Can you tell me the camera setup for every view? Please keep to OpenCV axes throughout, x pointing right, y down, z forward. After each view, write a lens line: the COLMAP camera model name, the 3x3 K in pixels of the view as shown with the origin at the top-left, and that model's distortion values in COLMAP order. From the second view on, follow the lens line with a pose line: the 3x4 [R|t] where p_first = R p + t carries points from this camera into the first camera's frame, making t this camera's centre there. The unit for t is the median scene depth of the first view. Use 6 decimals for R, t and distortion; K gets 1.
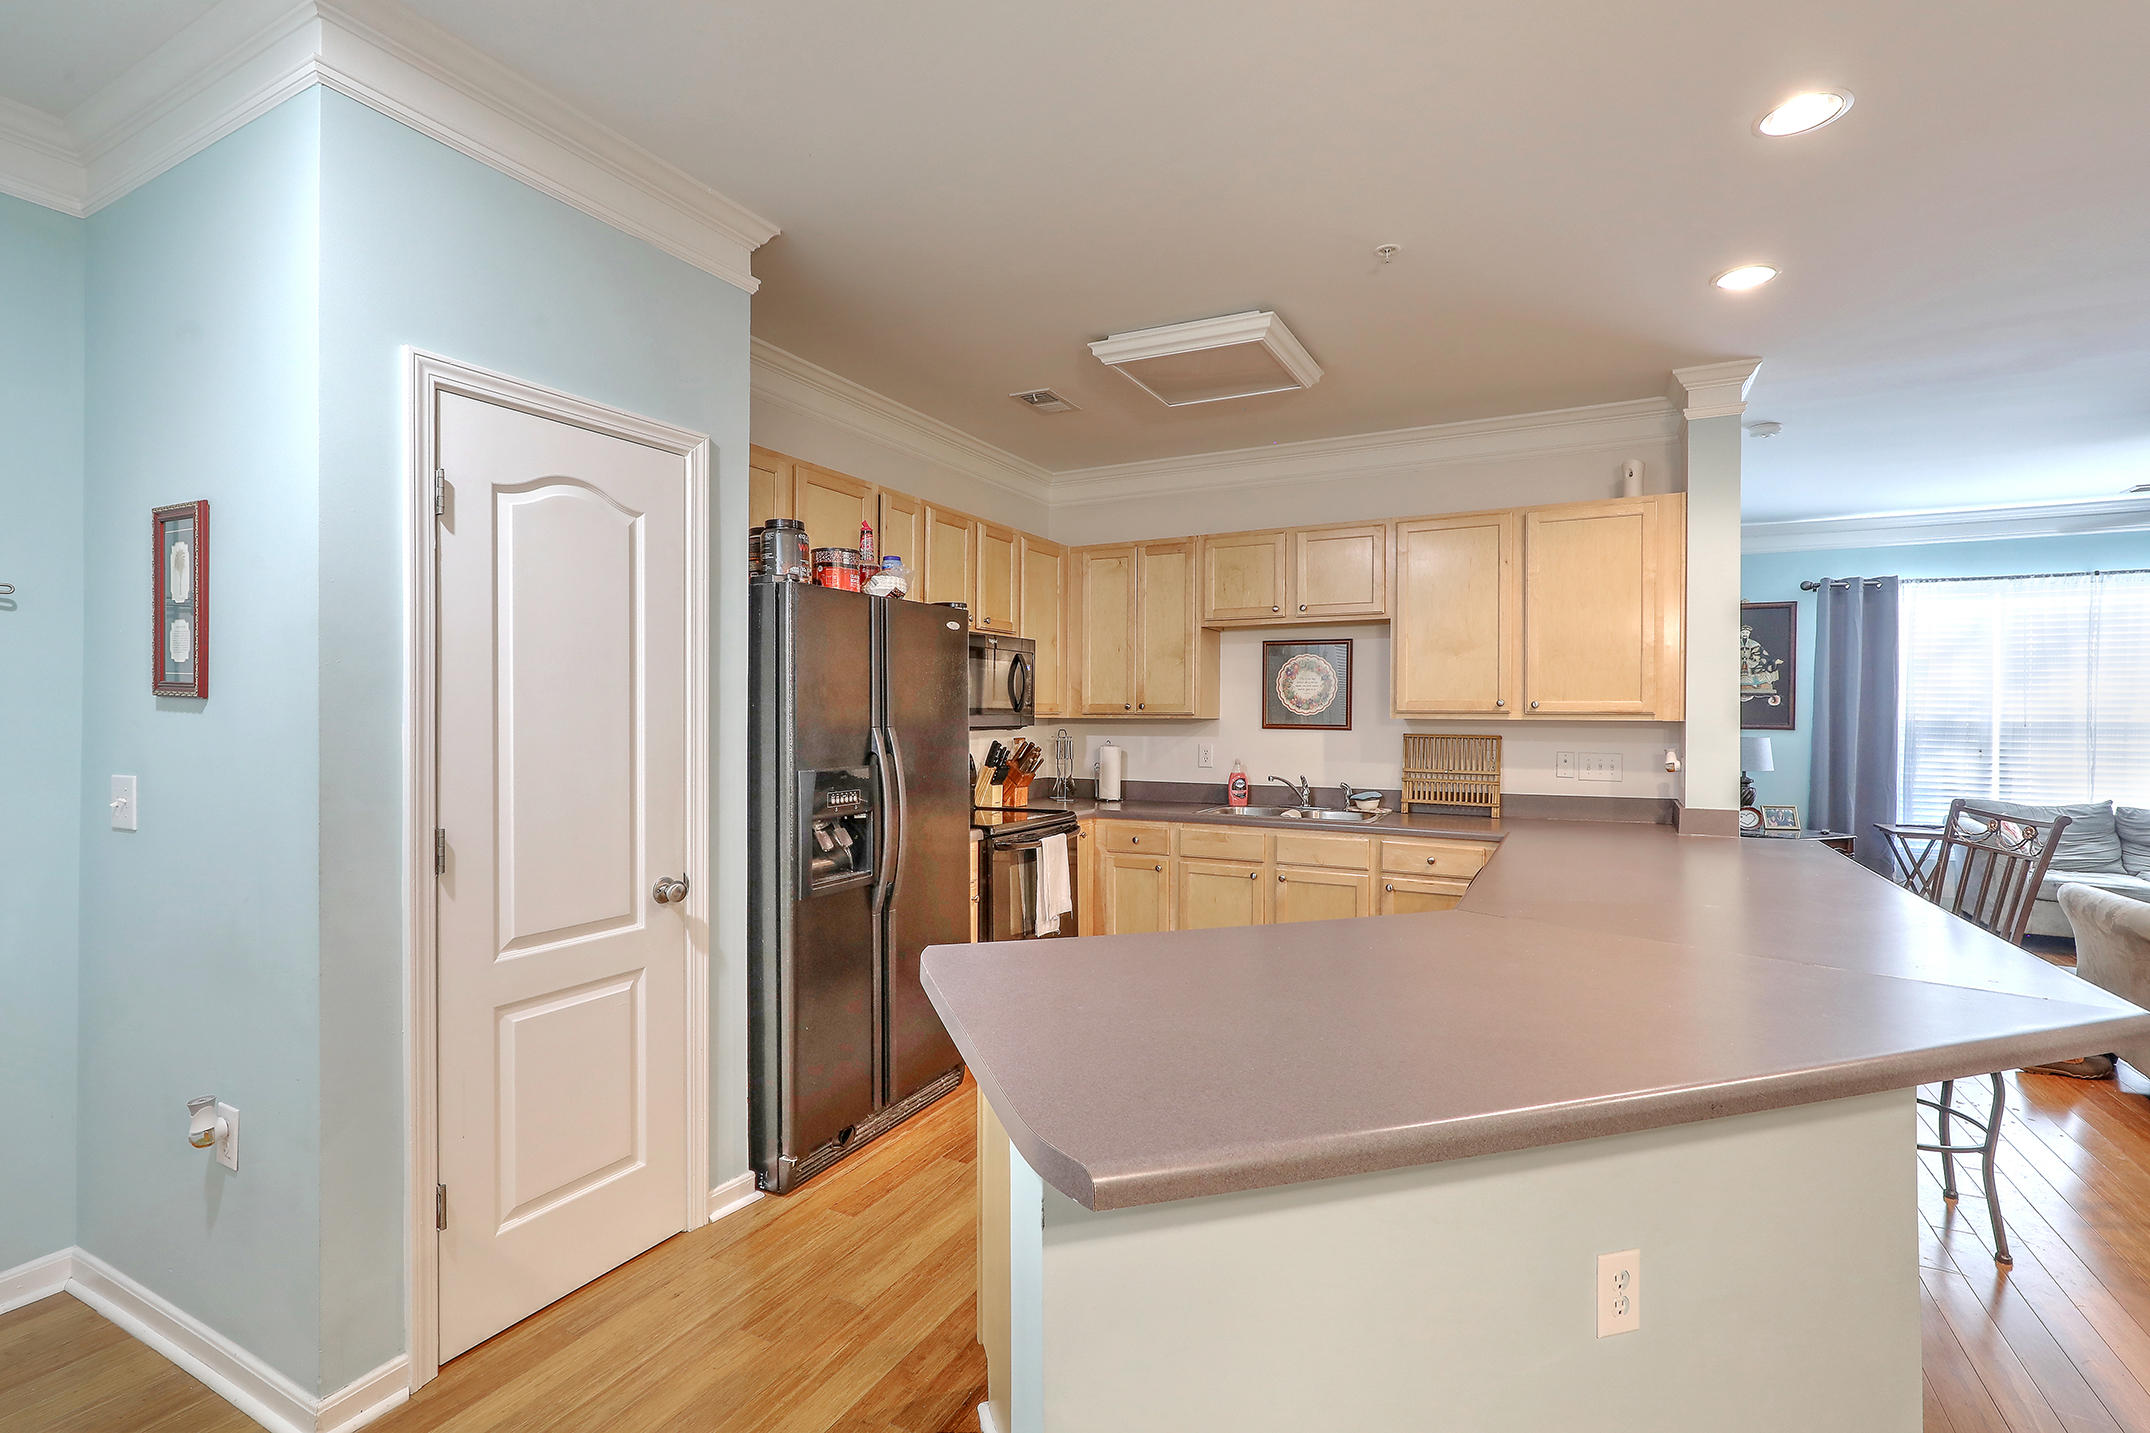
lens RADIAL K [[957.7, 0, 1080.9], [0, 957.7, 715.9], [0, 0, 1]] dist [-0.002616, -0.000508]
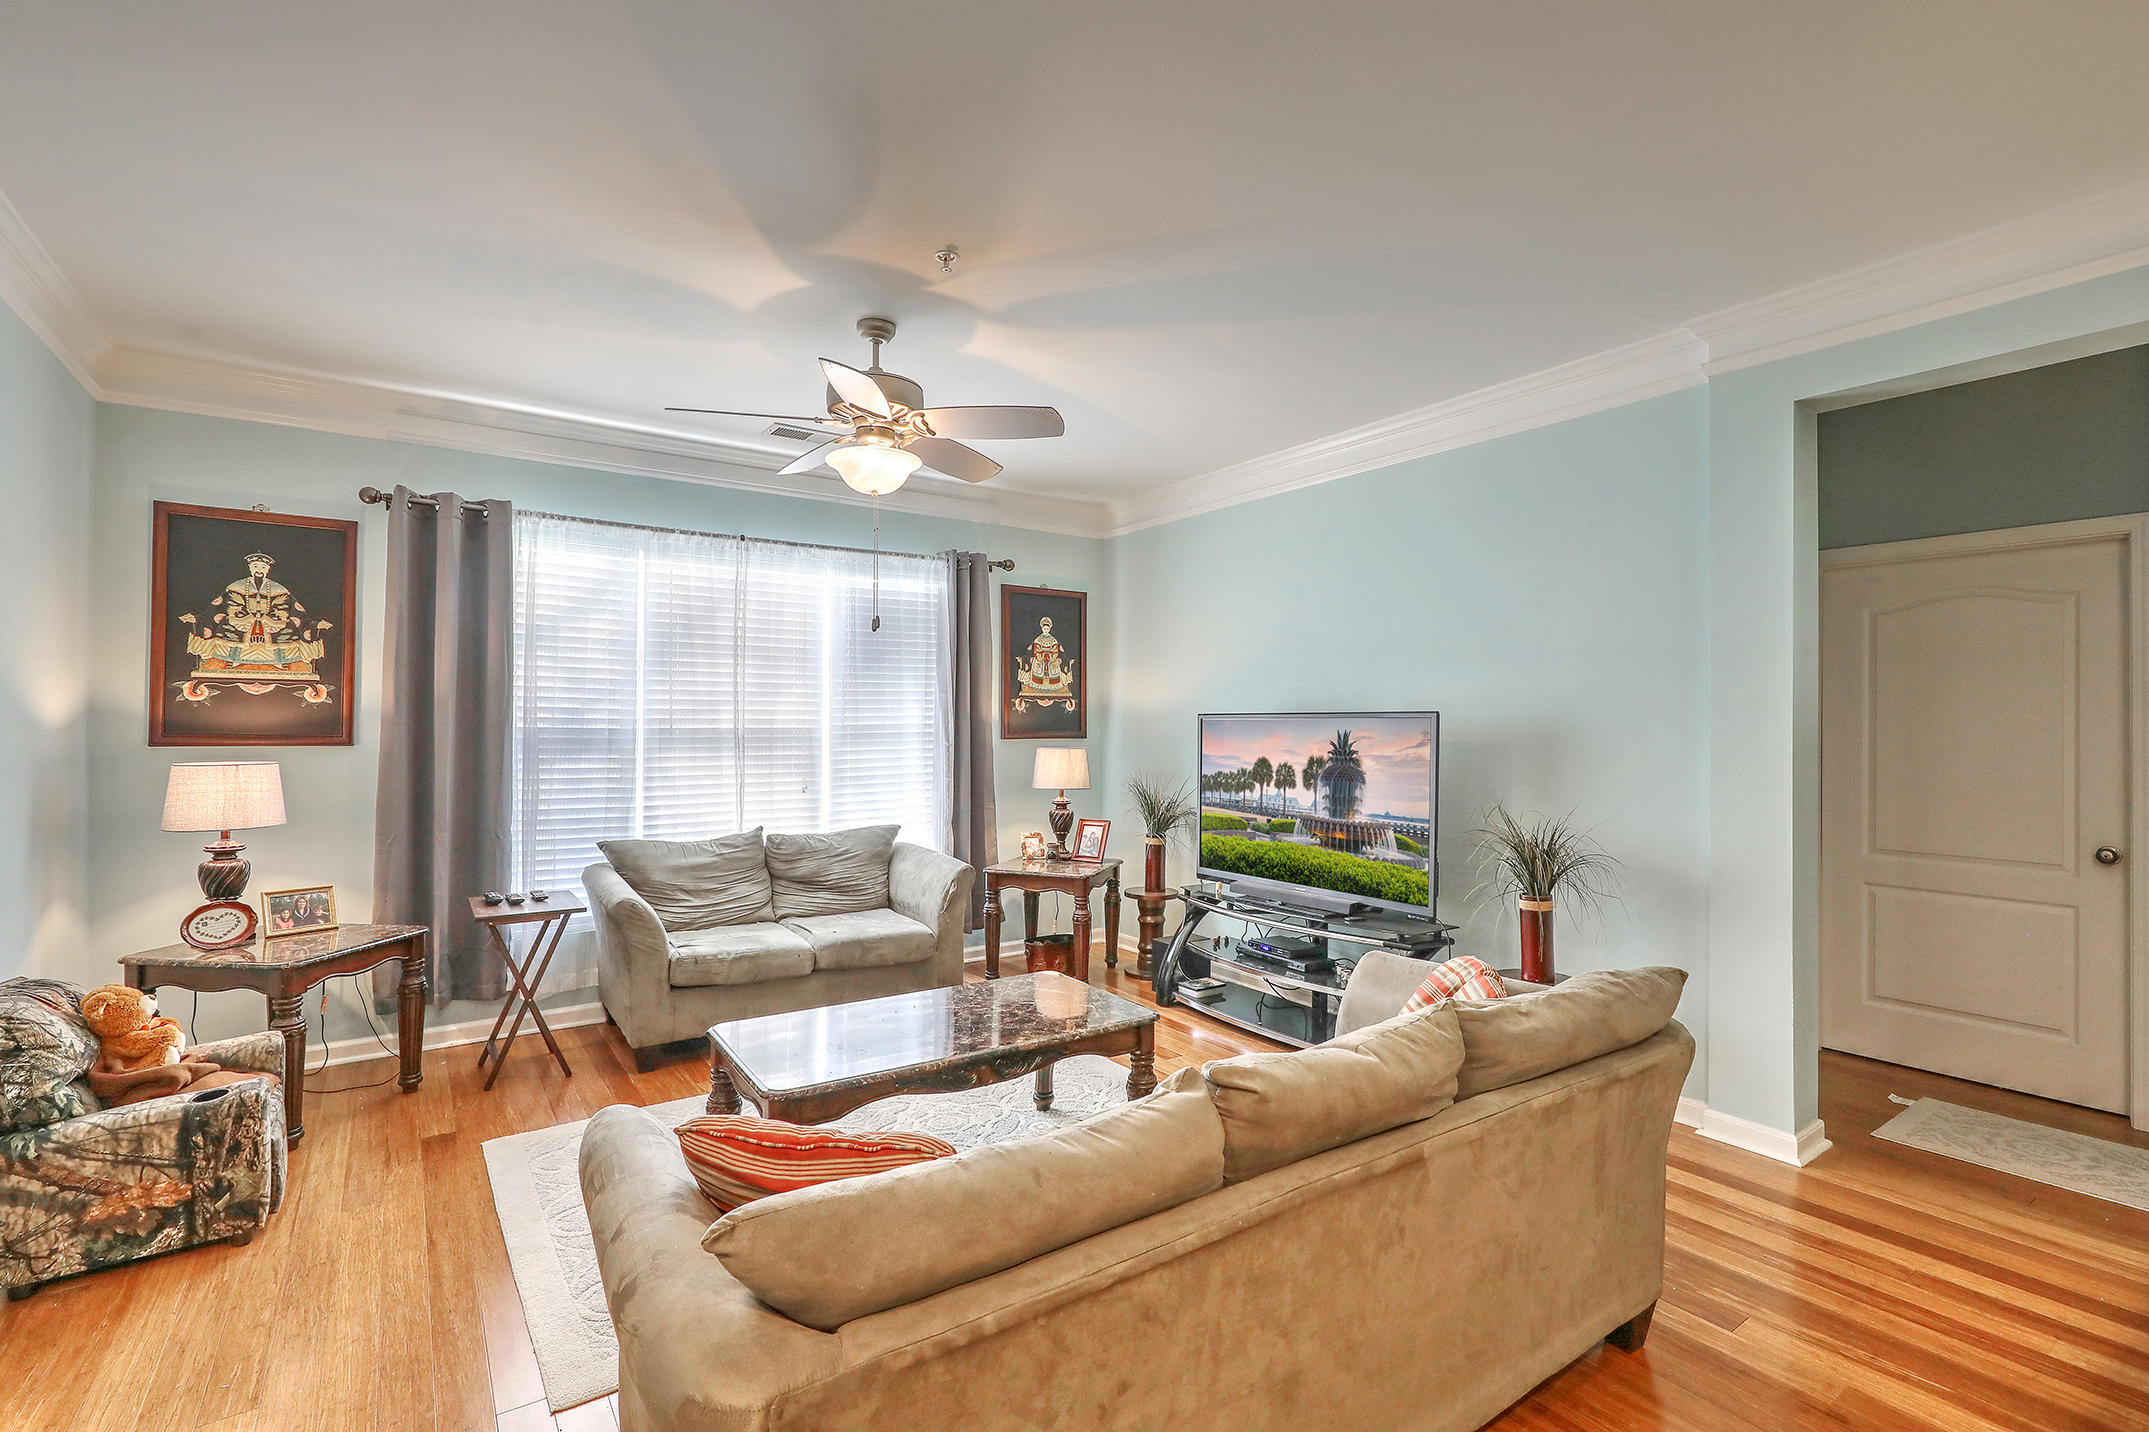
lens RADIAL K [[963.2, 0, 1074.5], [0, 963.2, 716.0], [0, 0, 1]] dist [-0.000227, -0.000357]
pose [[0.456847, 0.003705, 0.889538, 0.684660], [0.002132, 0.999984, -0.005260, 0.001006], [-0.889543, 0.004299, 0.456832, 0.559305]]
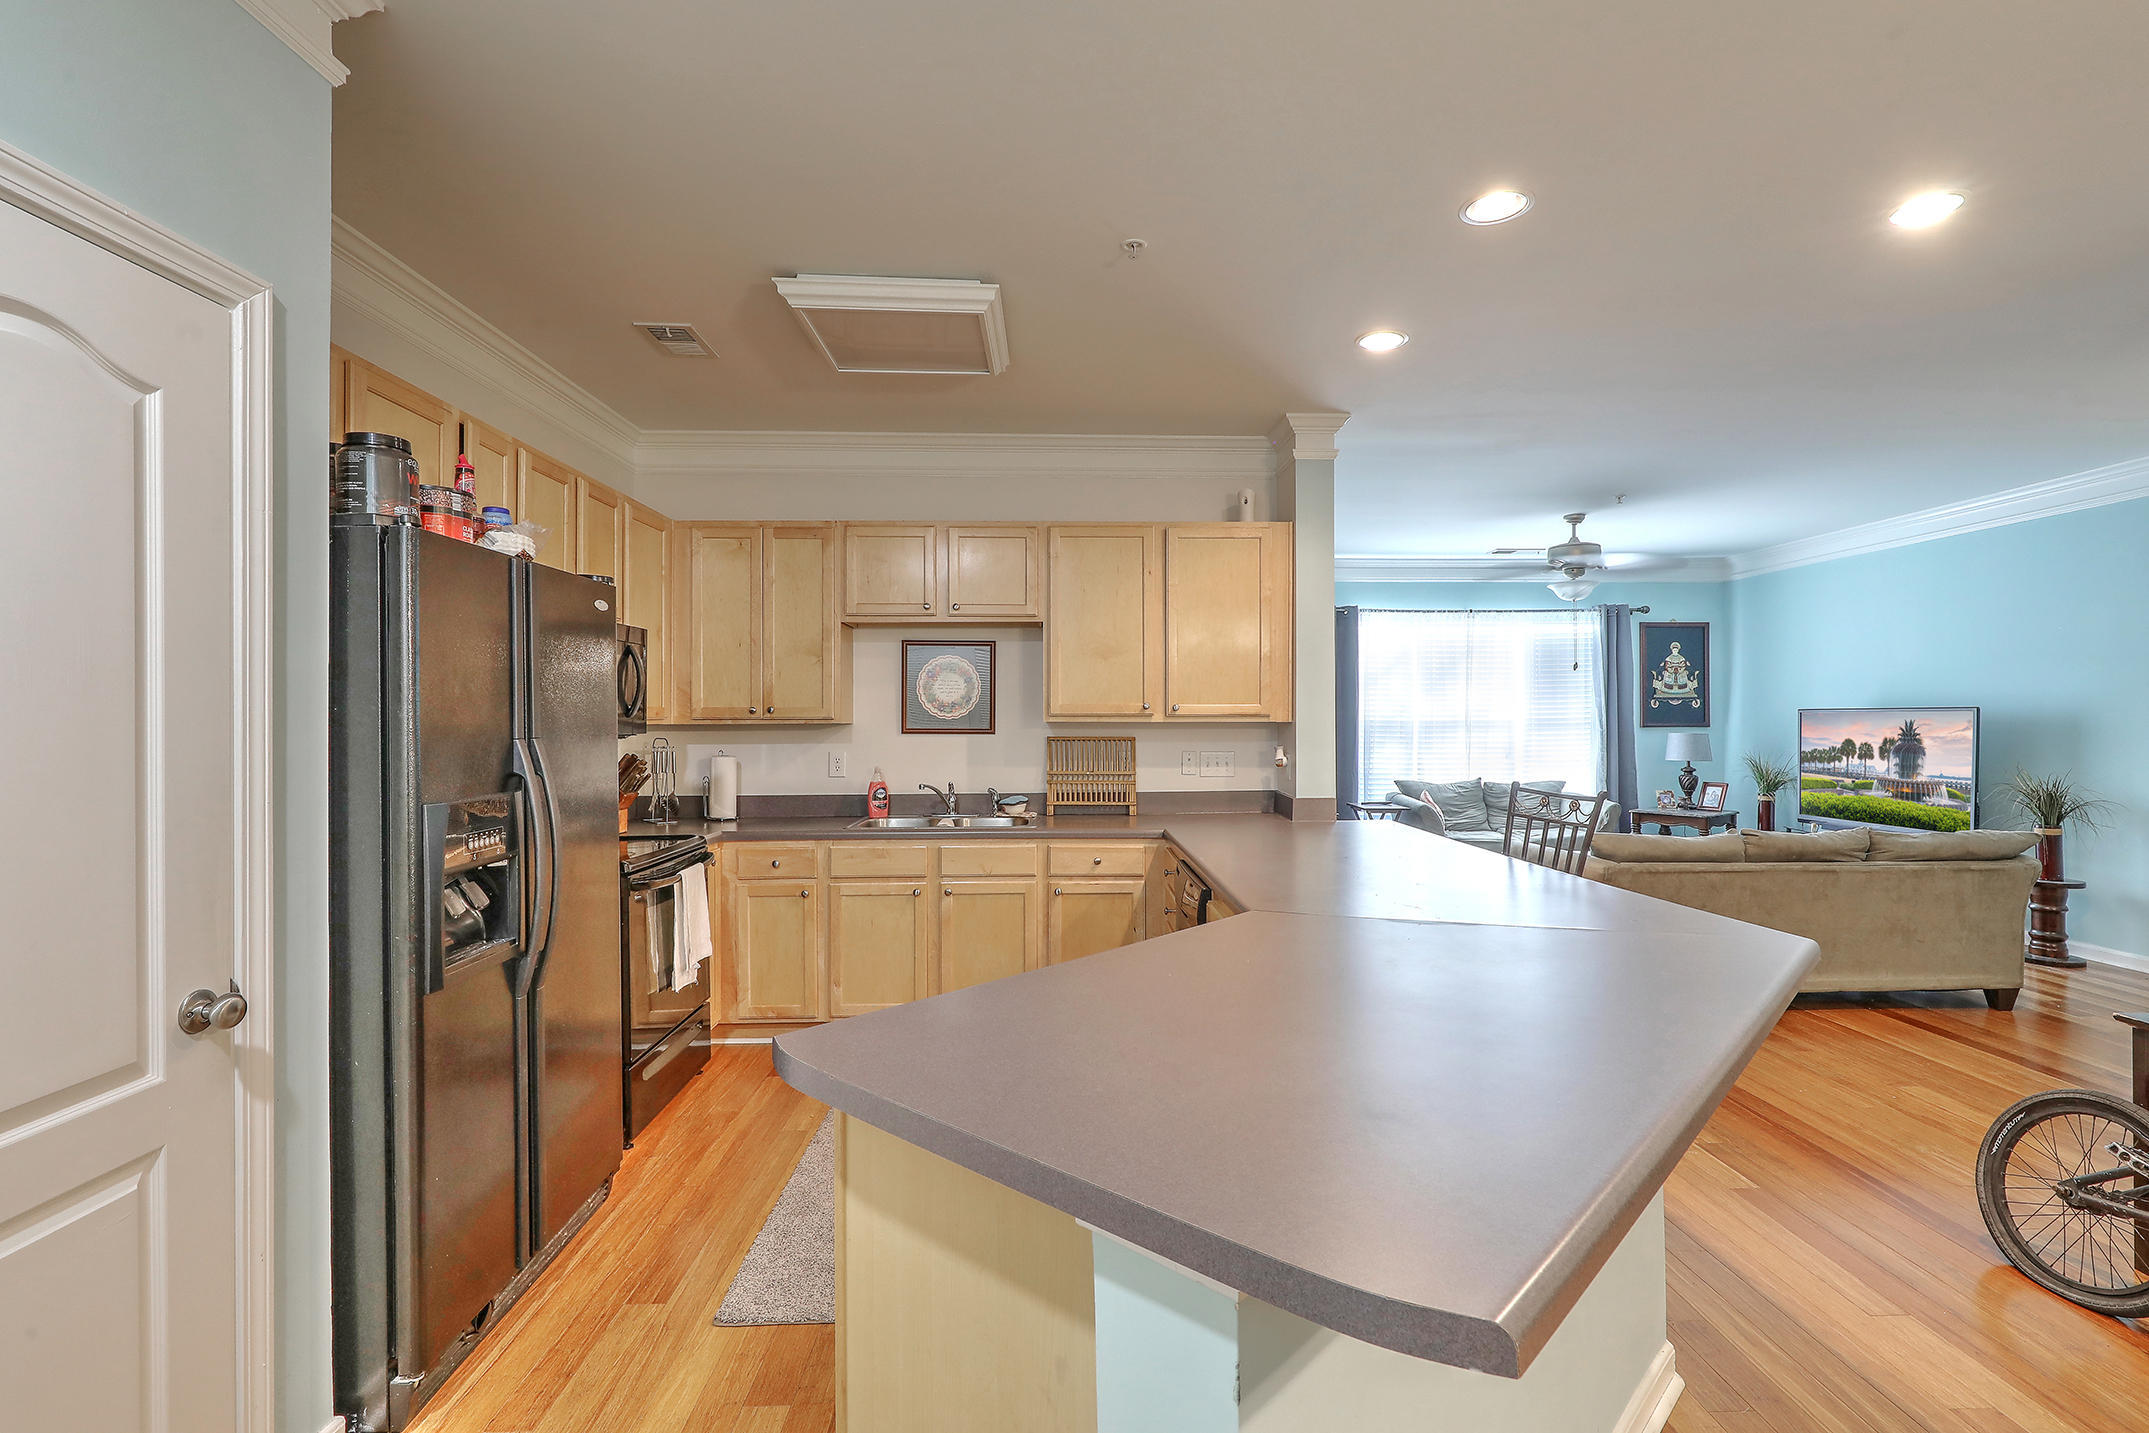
lens RADIAL K [[963.2, 0, 1074.5], [0, 963.2, 716.5], [0, 0, 1]] dist [-0.000227, -0.000357]
pose [[0.872908, -0.005203, 0.487857, -0.138996], [0.006866, 0.999975, -0.001620, -0.000889], [-0.487837, 0.004763, 0.872922, 0.107359]]
